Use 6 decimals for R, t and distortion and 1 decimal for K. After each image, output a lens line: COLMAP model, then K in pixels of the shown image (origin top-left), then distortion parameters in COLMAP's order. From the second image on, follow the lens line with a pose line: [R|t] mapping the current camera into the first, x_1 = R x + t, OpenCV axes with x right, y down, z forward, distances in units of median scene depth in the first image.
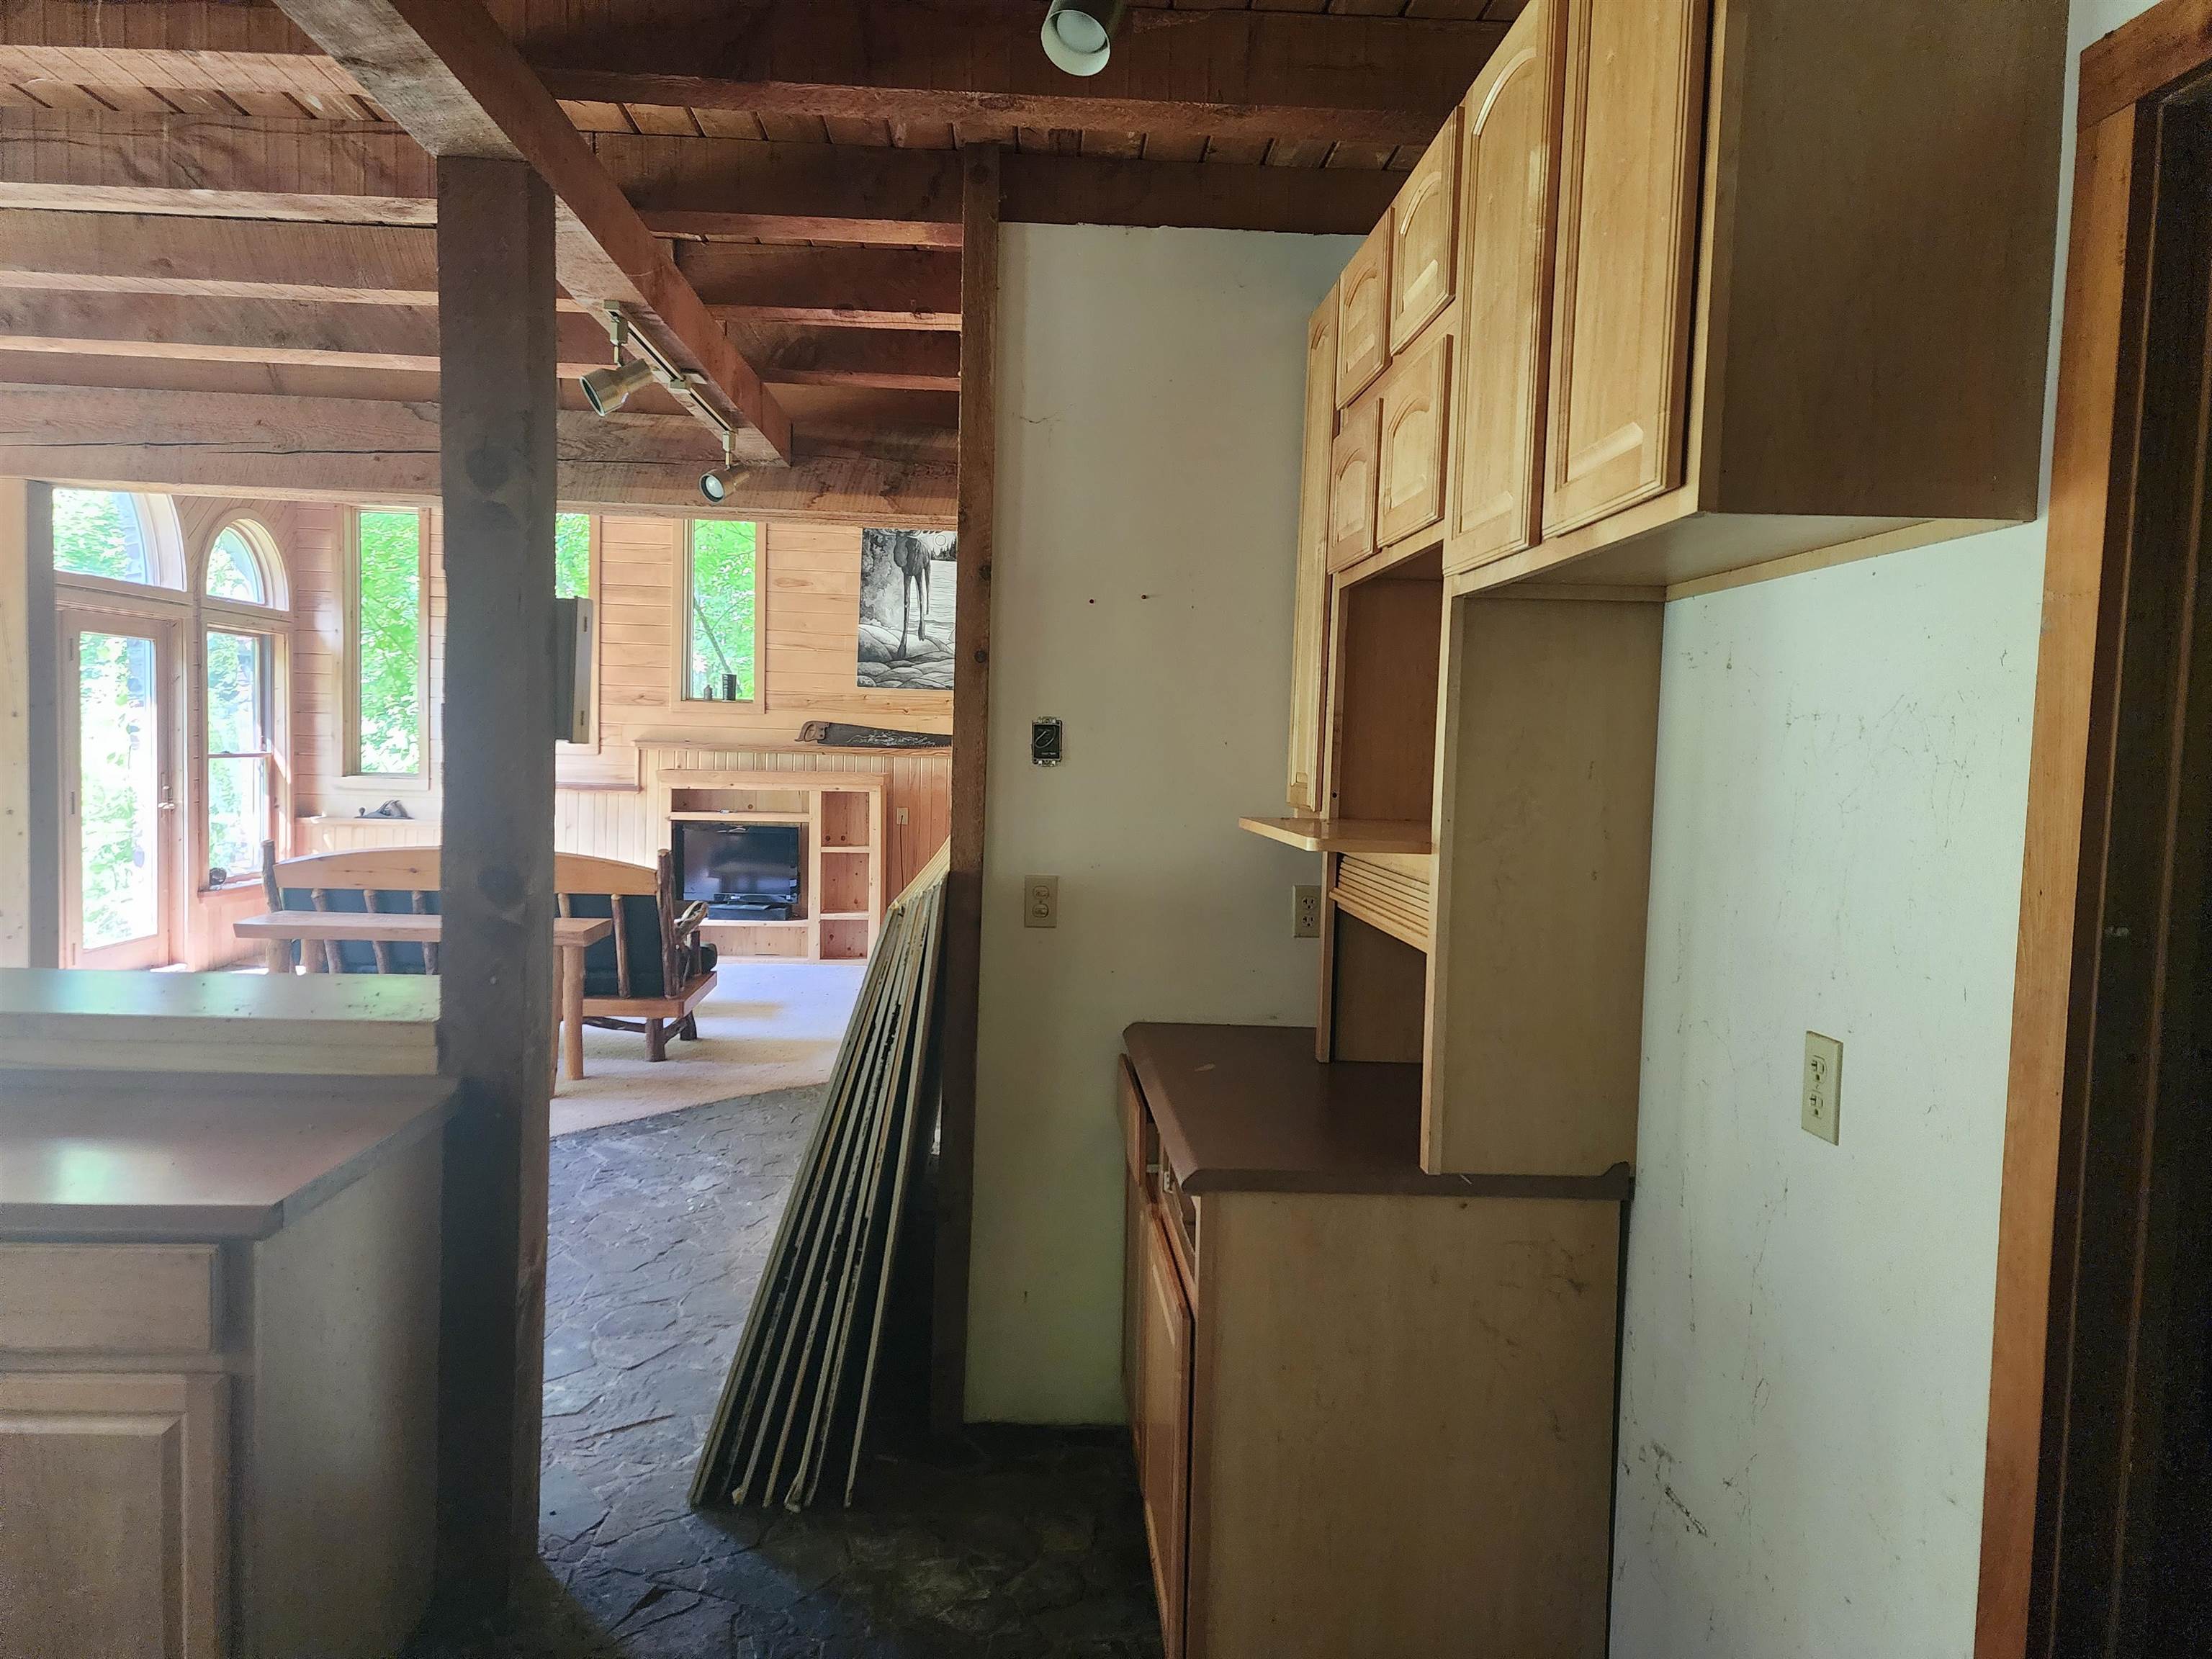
lens RADIAL K [[1464.3, 0, 1099.6], [0, 1464.3, 825.8], [0, 0, 1]] dist [0.088861, -0.079149]
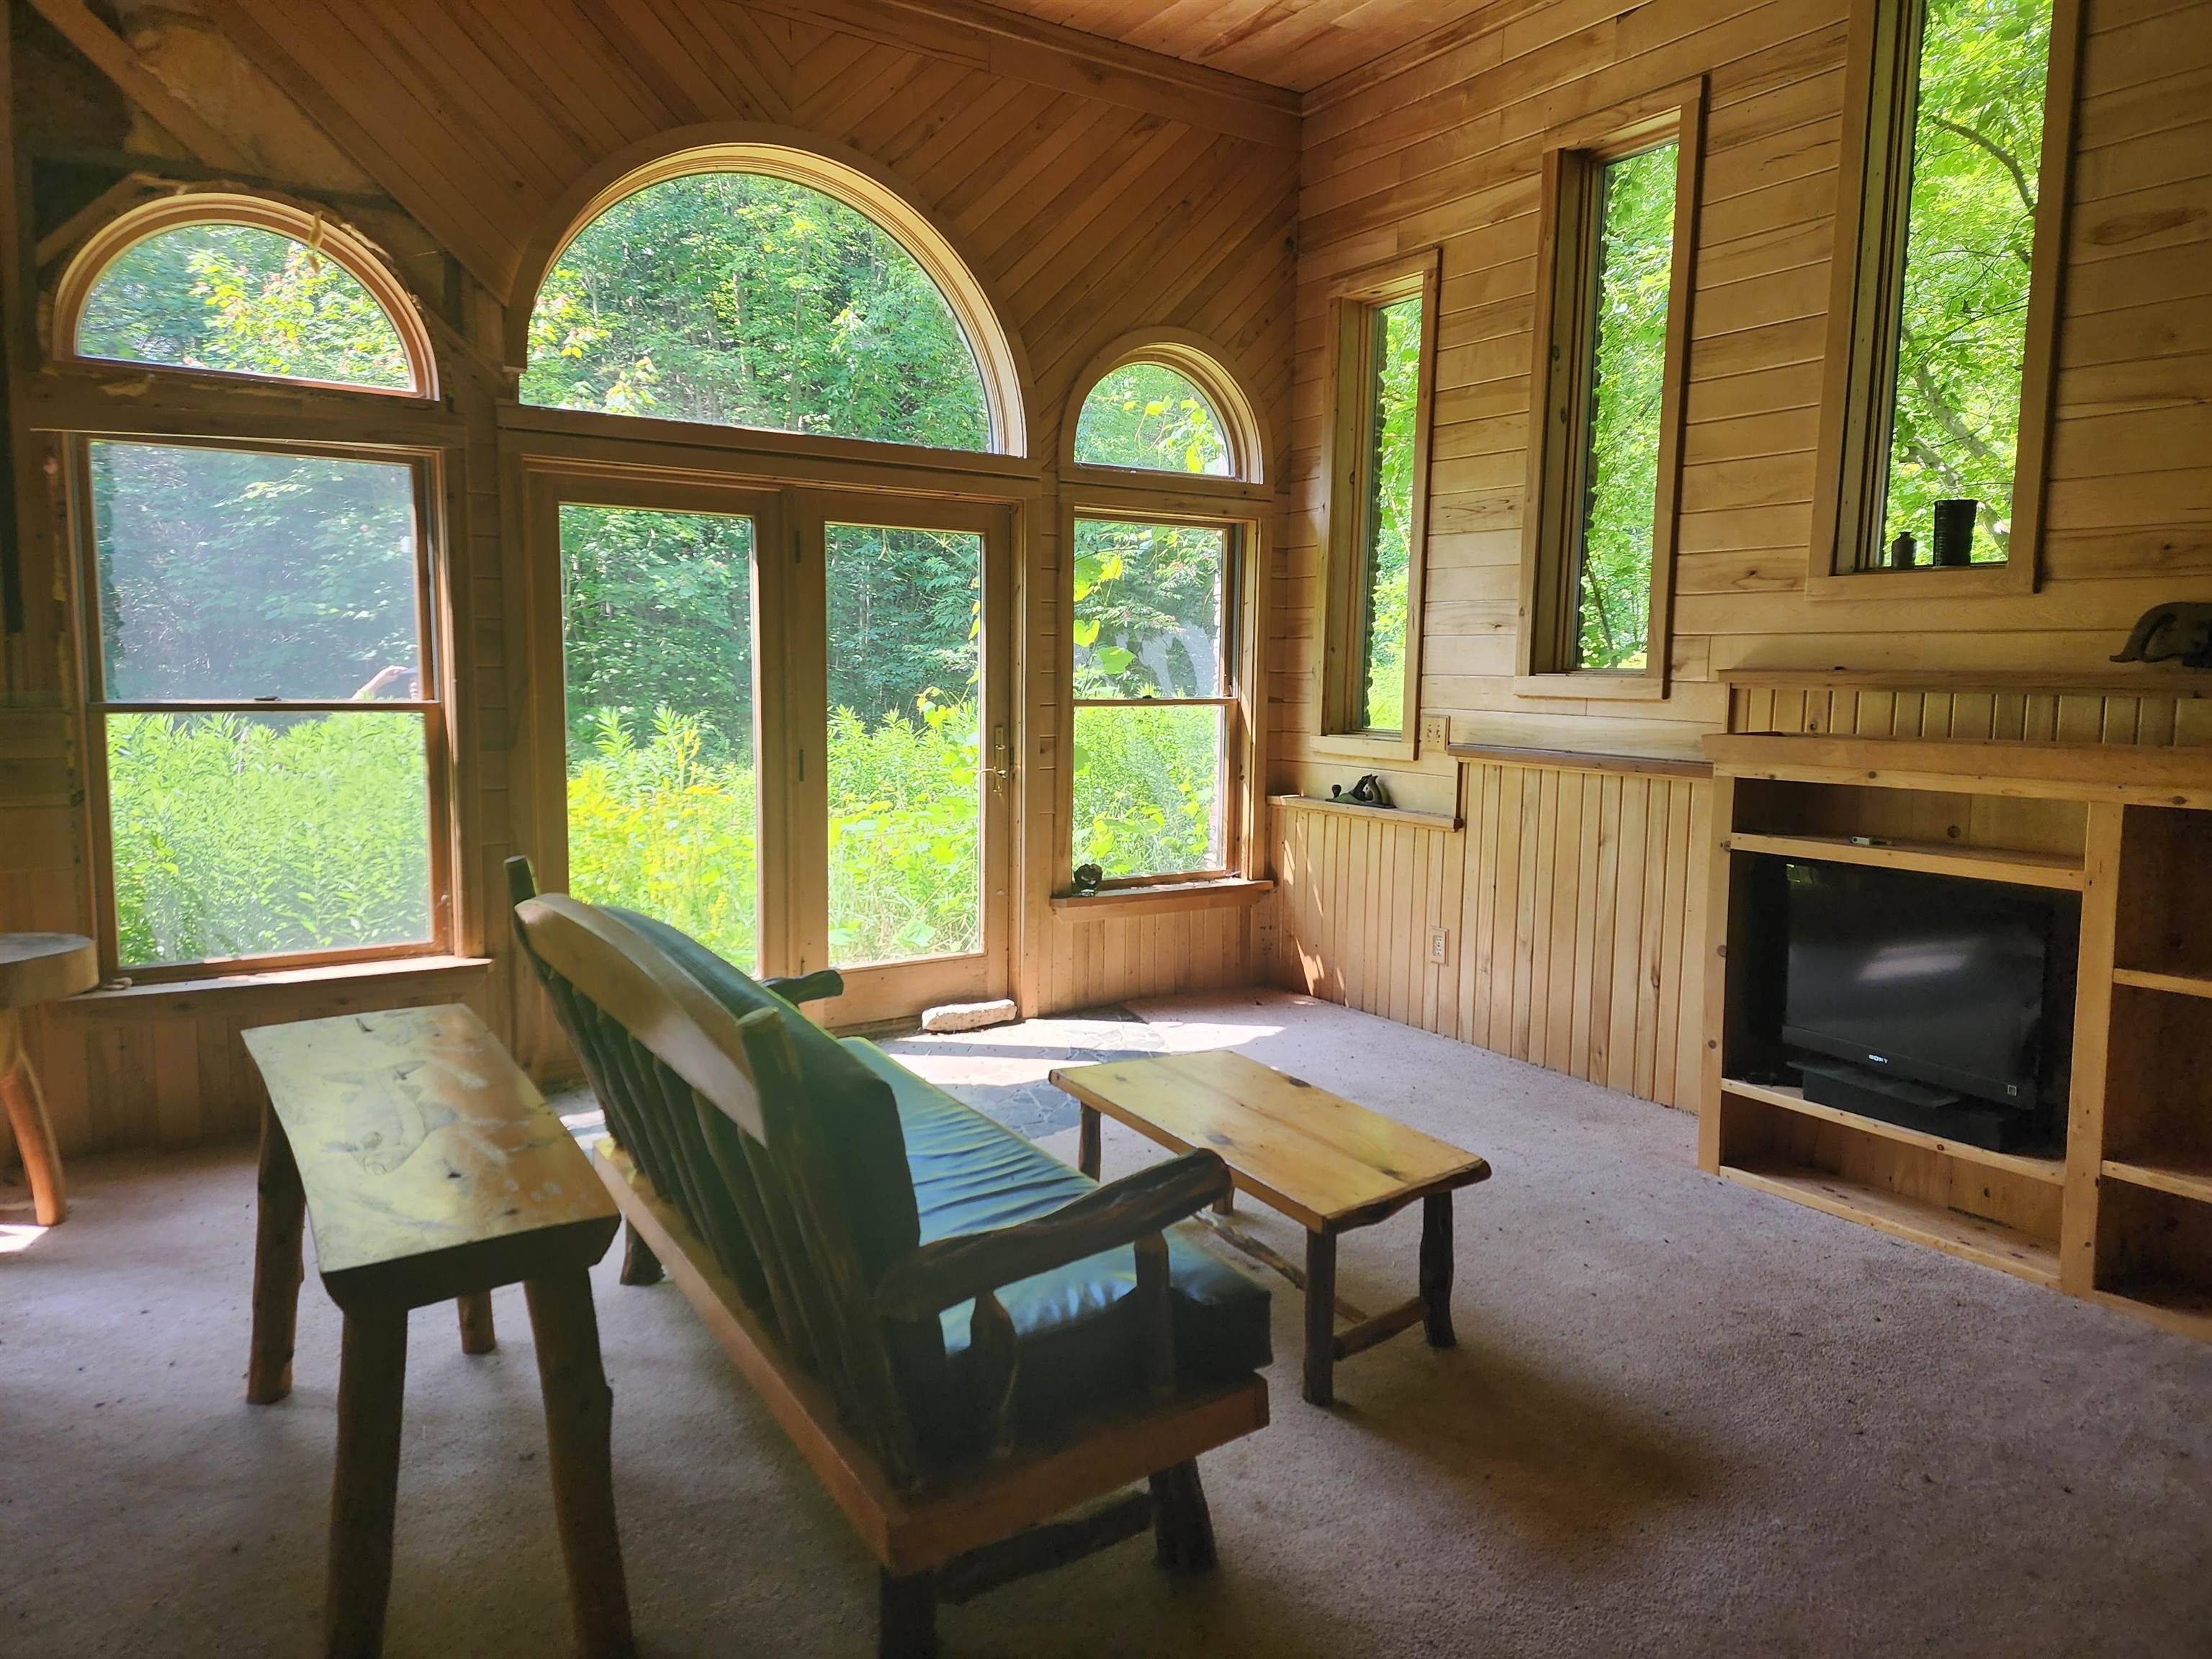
lens RADIAL K [[1480.9, 0, 1083.6], [0, 1480.9, 805.4], [0, 0, 1]] dist [0.091939, -0.079666]
pose [[0.501744, 0.062957, -0.862722, -0.014195], [-0.050052, 0.997790, 0.043704, -0.051716], [0.863567, 0.021253, 0.503786, 1.187322]]
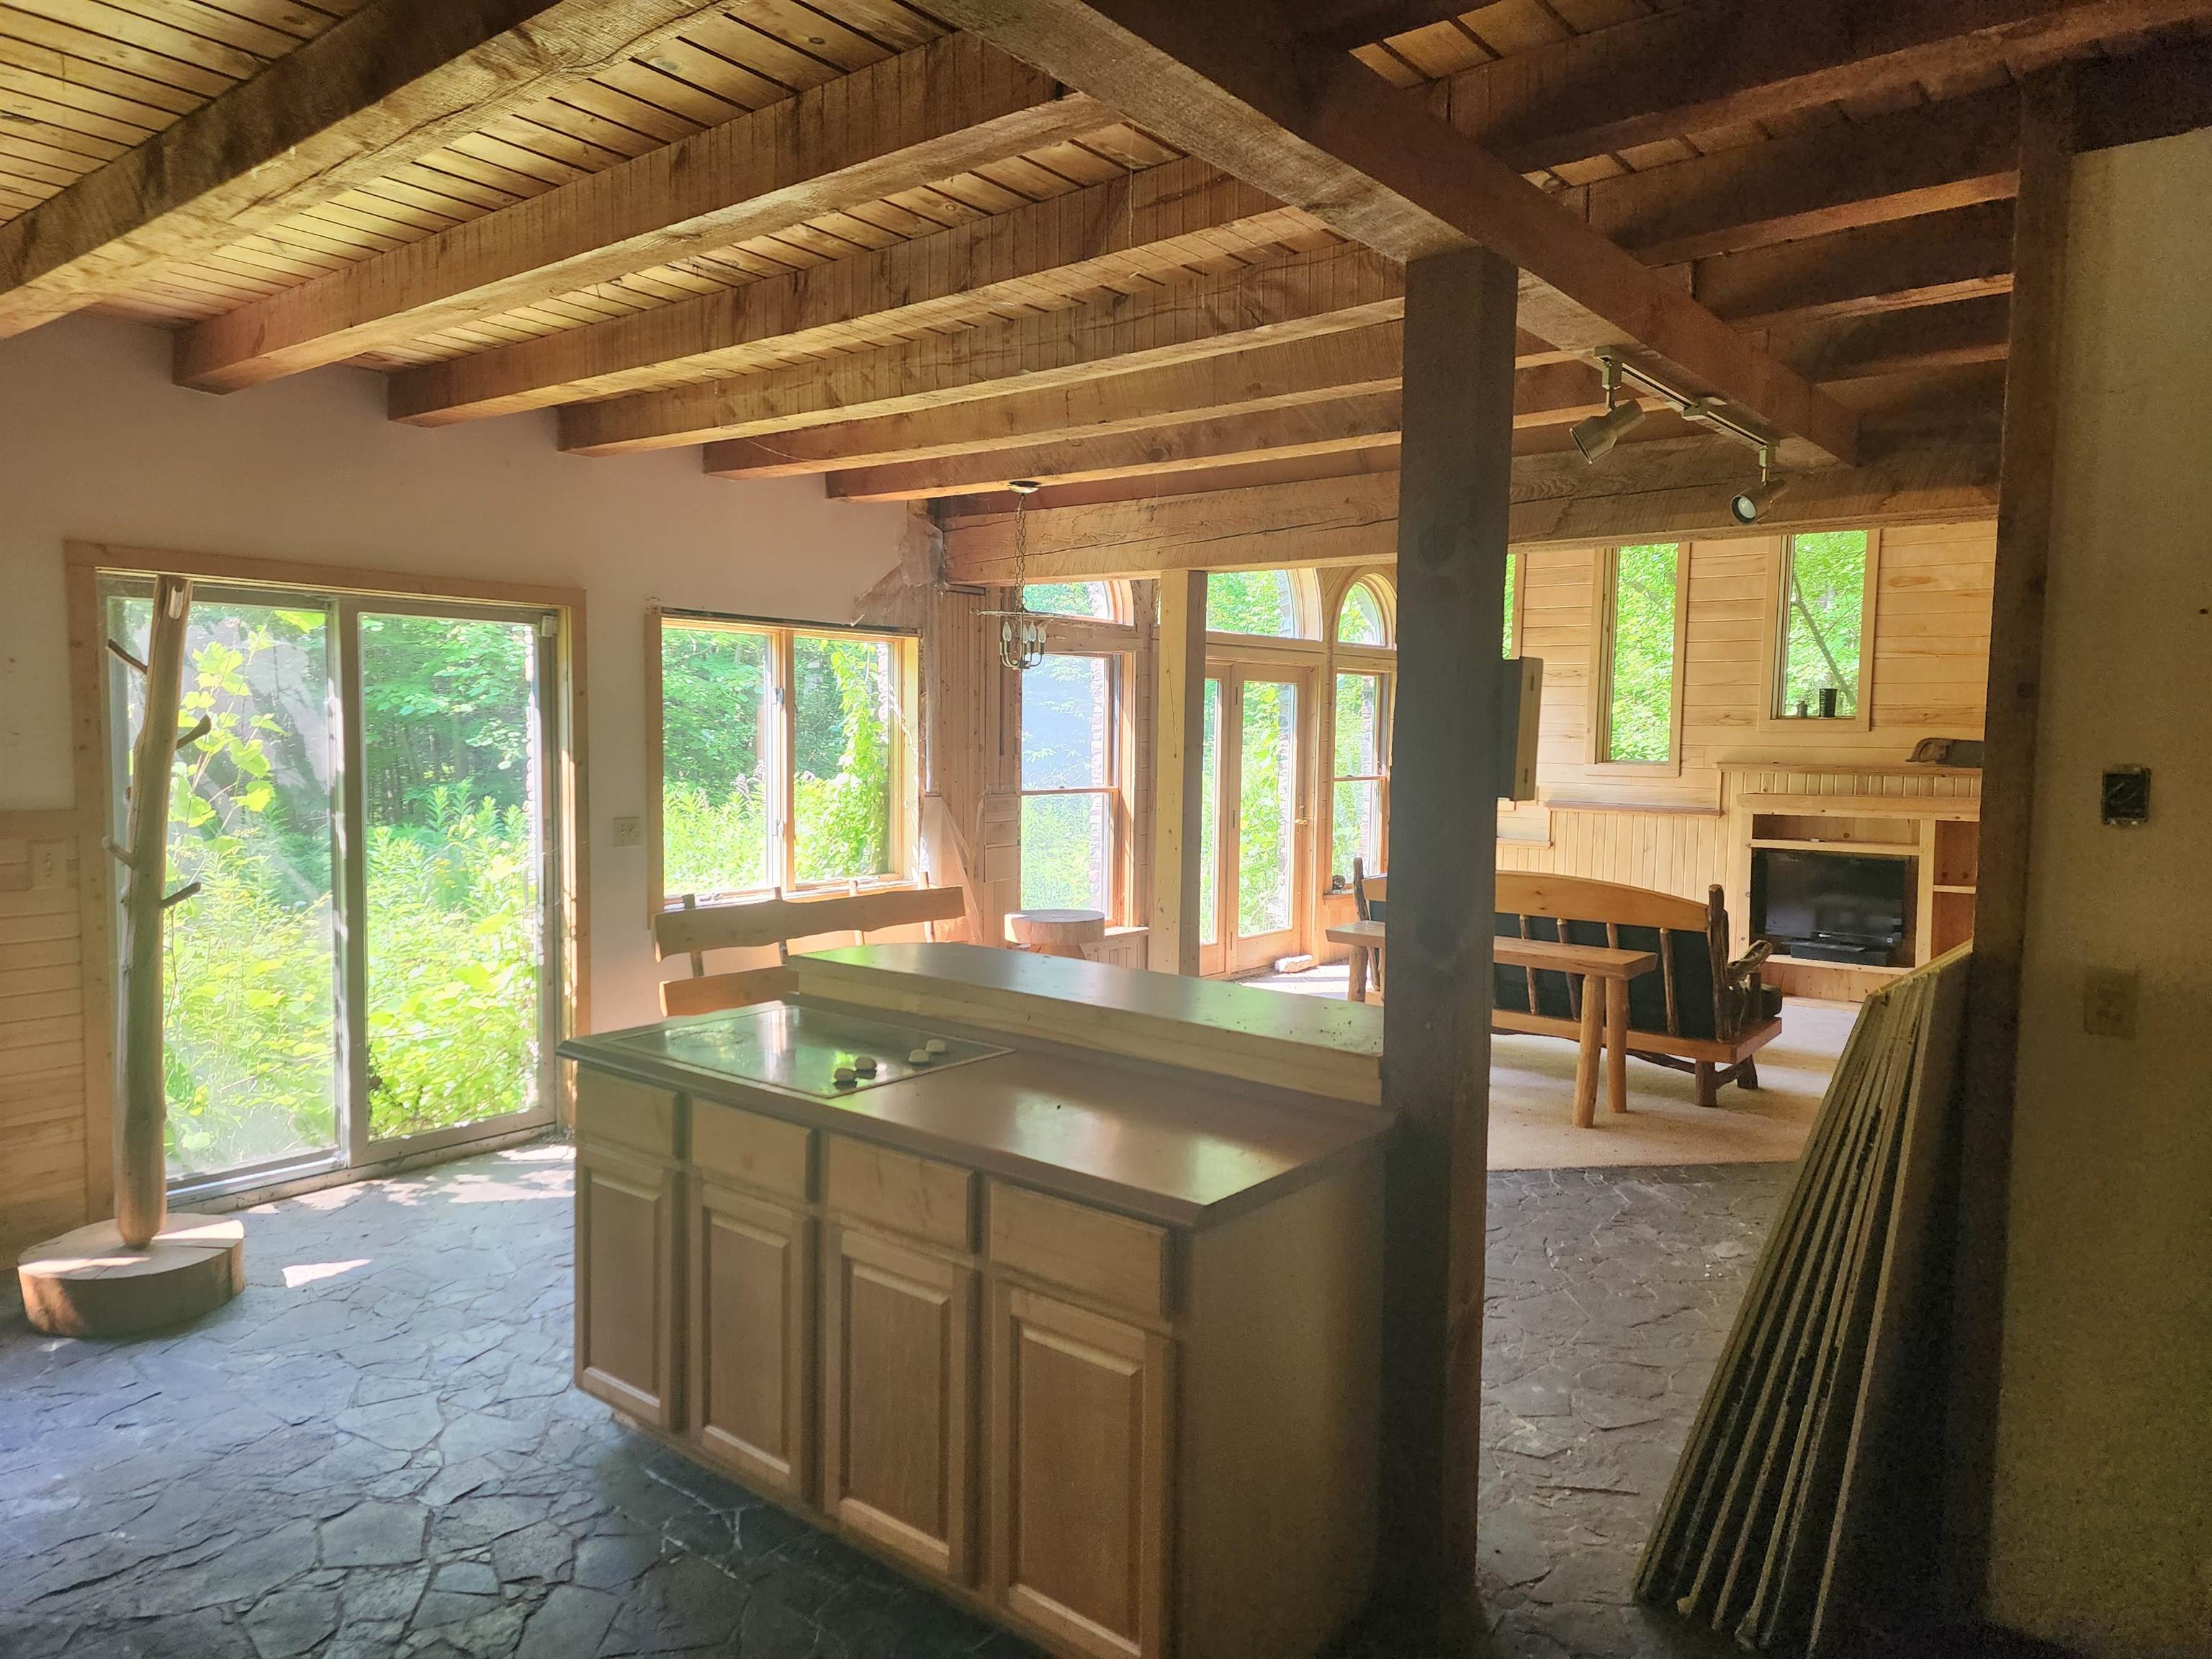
lens RADIAL K [[1468.9, 0, 1092.1], [0, 1468.9, 820.1], [0, 0, 1]] dist [0.092653, -0.091446]
pose [[0.742904, 0.024333, -0.668956, 0.060368], [-0.030933, 0.999519, 0.002004, -0.019638], [0.668683, 0.019204, 0.743299, 0.027264]]
